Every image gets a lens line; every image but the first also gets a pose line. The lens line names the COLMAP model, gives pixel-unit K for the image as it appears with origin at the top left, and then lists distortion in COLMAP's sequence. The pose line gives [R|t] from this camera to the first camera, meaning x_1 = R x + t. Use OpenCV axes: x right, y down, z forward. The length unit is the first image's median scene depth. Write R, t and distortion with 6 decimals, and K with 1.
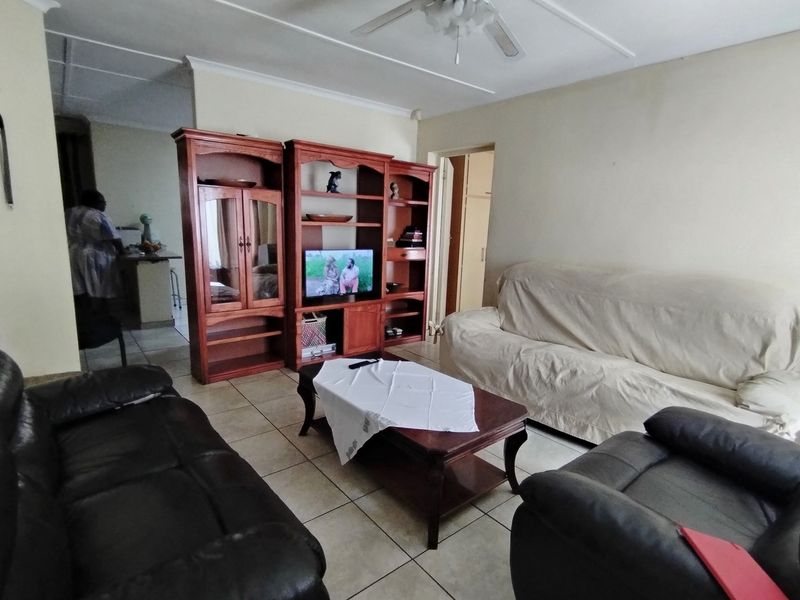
lens RADIAL K [[415.9, 0, 401.0], [0, 415.9, 301.8], [0, 0, 1]] dist [-0.004506, 0.003693]
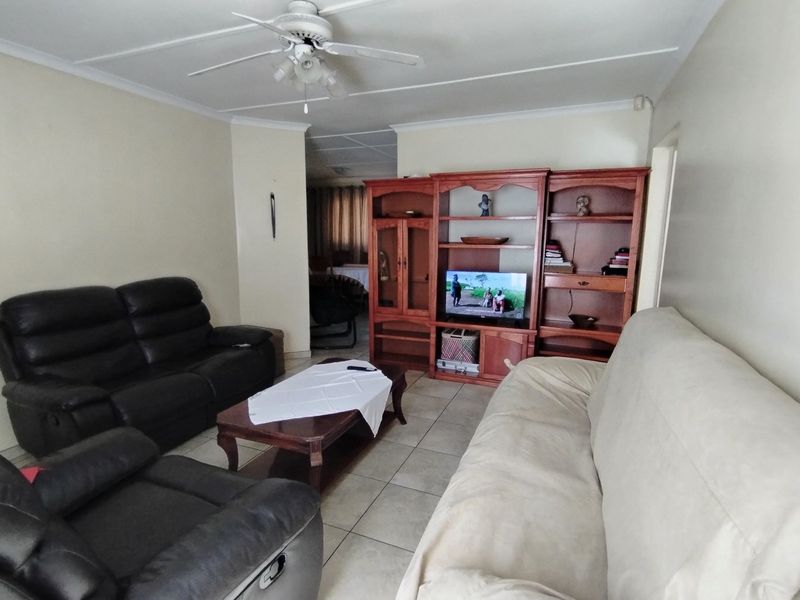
lens RADIAL K [[415.9, 0, 401.7], [0, 415.9, 300.7], [0, 0, 1]] dist [-0.004506, 0.003693]
pose [[0.482335, 0.111491, -0.868863, 0.638784], [-0.153883, 0.987228, 0.041254, -0.068646], [0.862365, 0.113805, 0.493331, 0.345279]]
